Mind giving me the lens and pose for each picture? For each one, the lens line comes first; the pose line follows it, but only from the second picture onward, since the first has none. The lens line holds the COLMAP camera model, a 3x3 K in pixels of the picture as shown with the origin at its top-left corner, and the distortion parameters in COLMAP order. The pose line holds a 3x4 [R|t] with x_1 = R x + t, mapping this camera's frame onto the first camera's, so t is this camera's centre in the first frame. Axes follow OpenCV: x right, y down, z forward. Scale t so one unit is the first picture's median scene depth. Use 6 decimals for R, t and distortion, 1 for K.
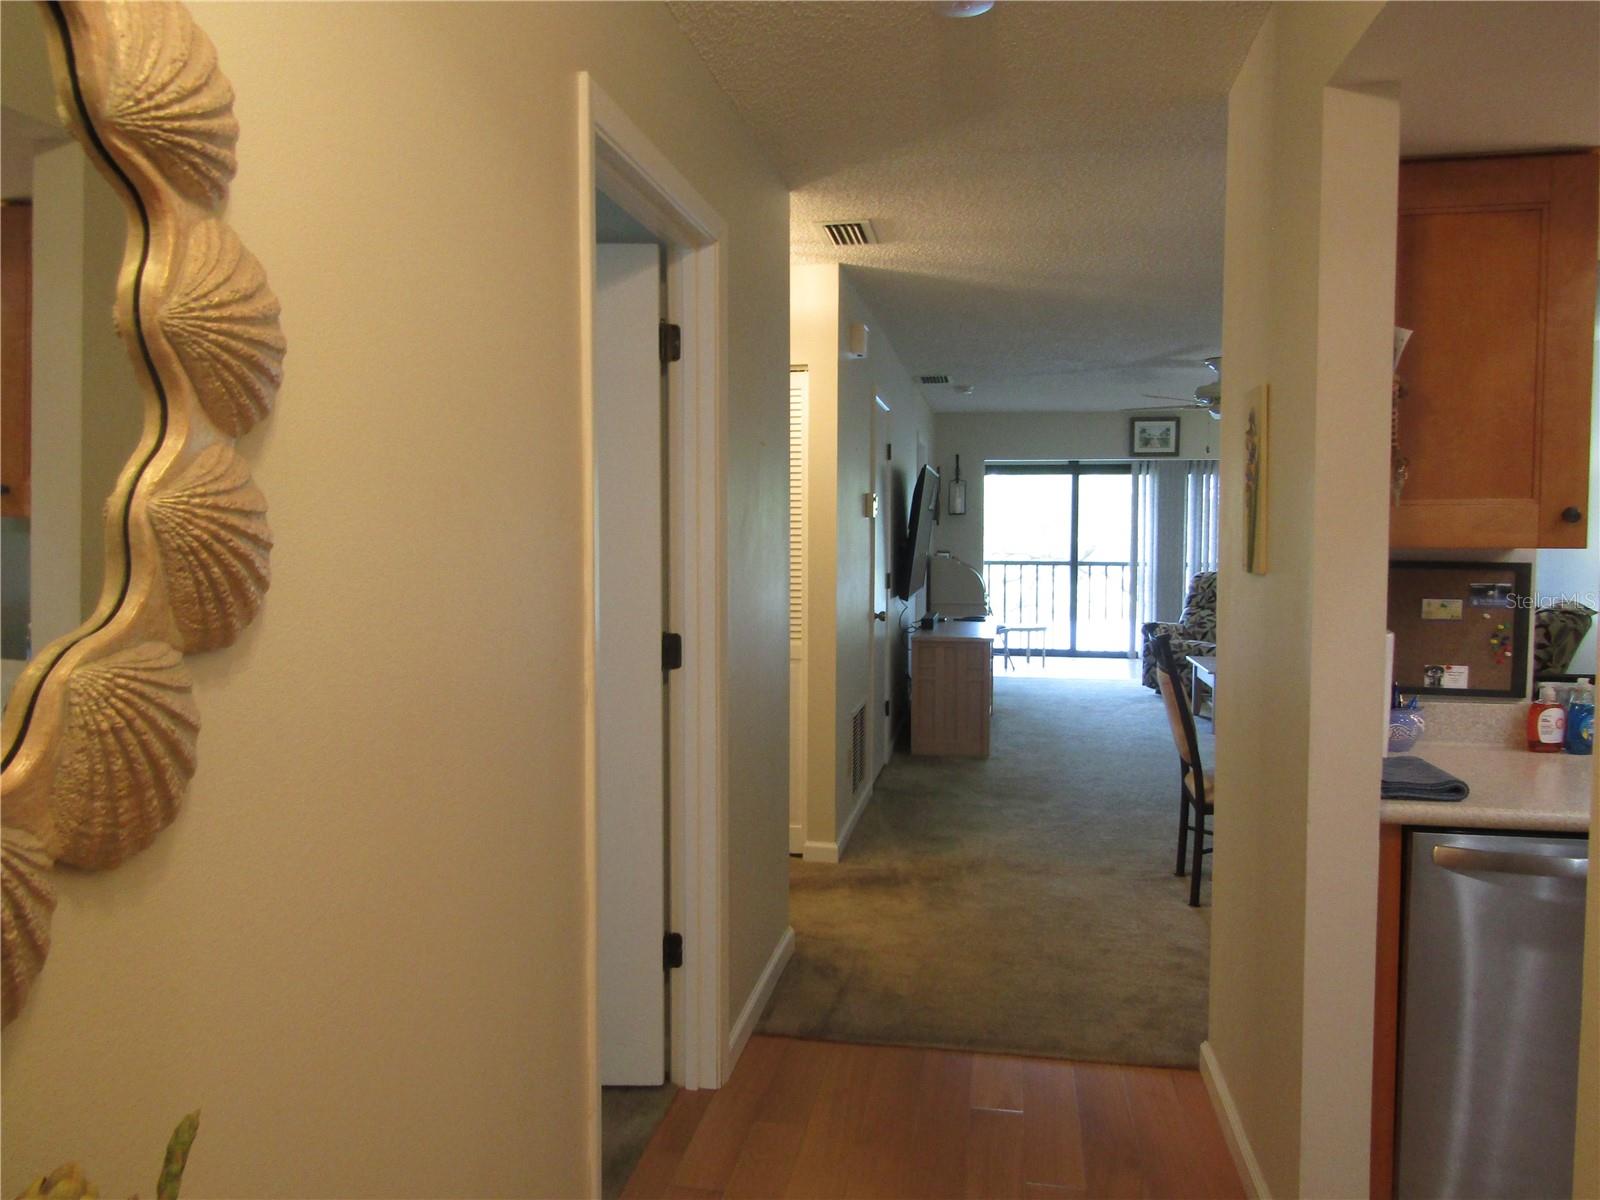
lens RADIAL K [[1139.3, 0, 803.8], [0, 1139.3, 592.9], [0, 0, 1]] dist [-0.006557, -0.000460]
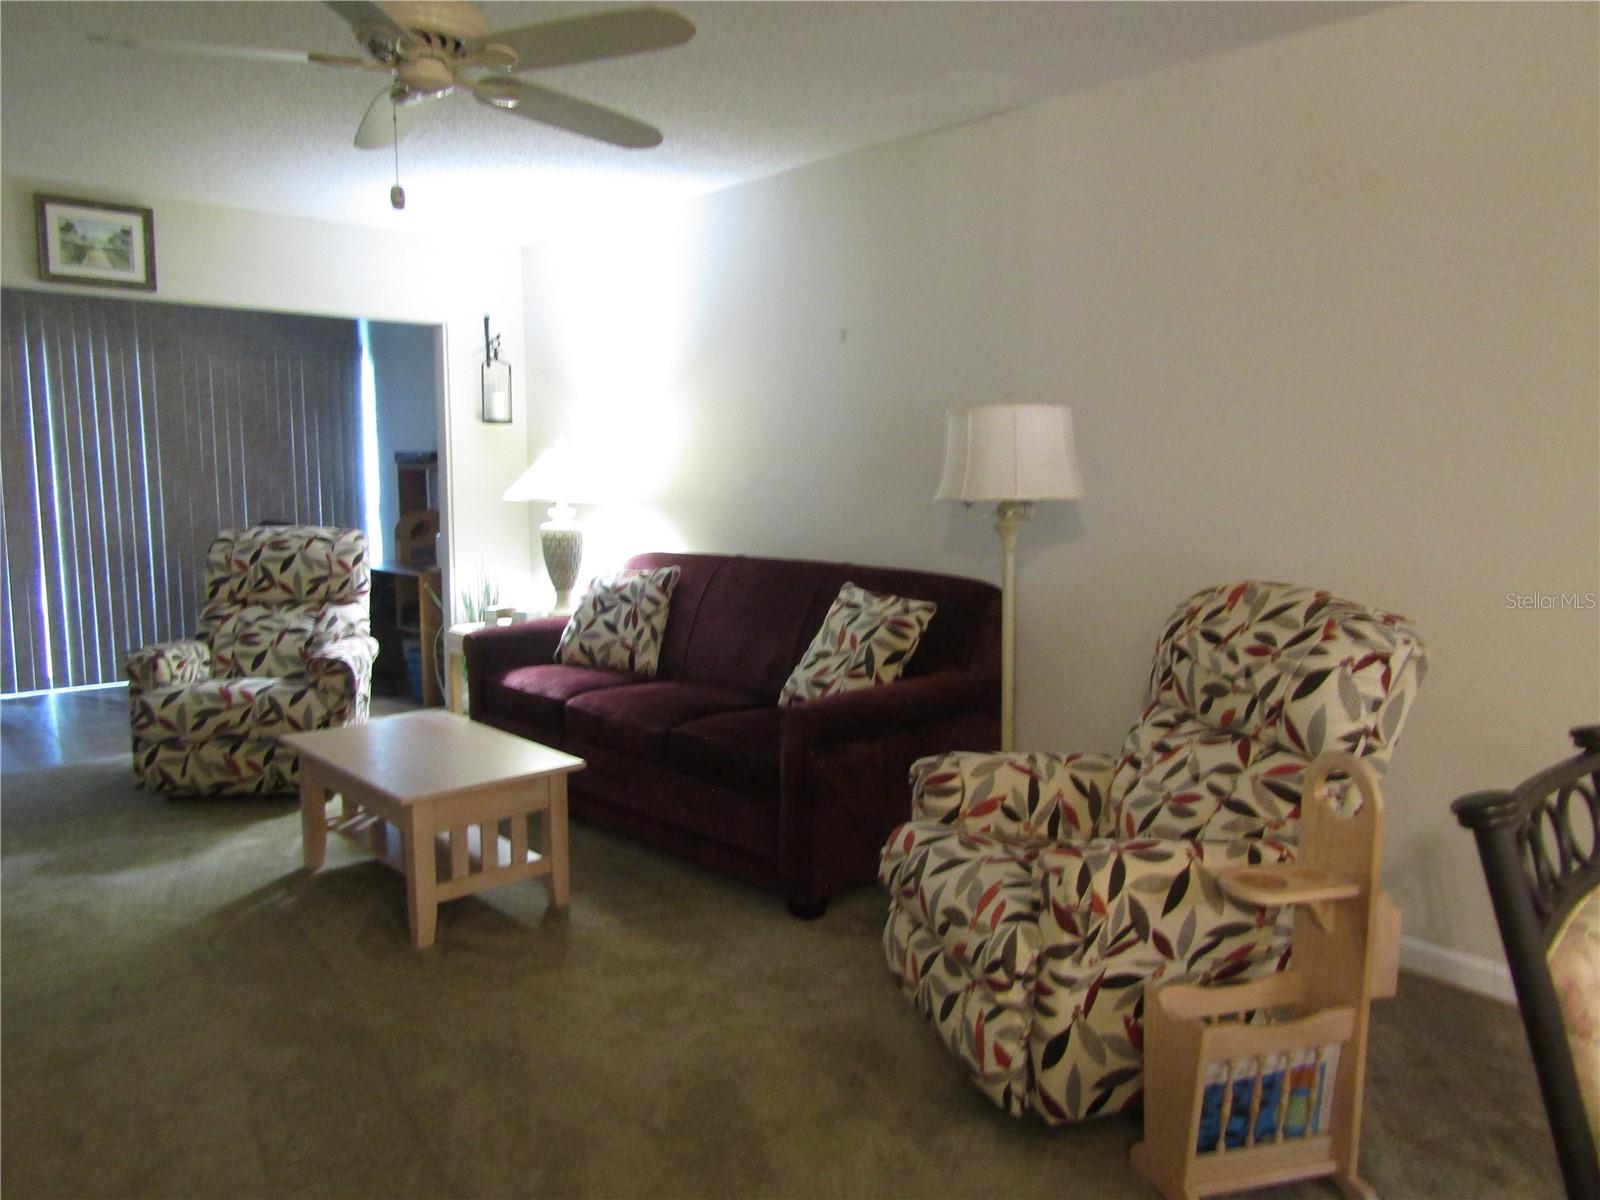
lens RADIAL K [[1139.3, 0, 802.3], [0, 1139.3, 600.5], [0, 0, 1]] dist [-0.006557, -0.000460]
pose [[0.604049, -0.096560, 0.791076, 0.111663], [0.043364, 0.995145, 0.088357, -0.022619], [-0.795766, -0.019068, 0.605303, 0.537100]]
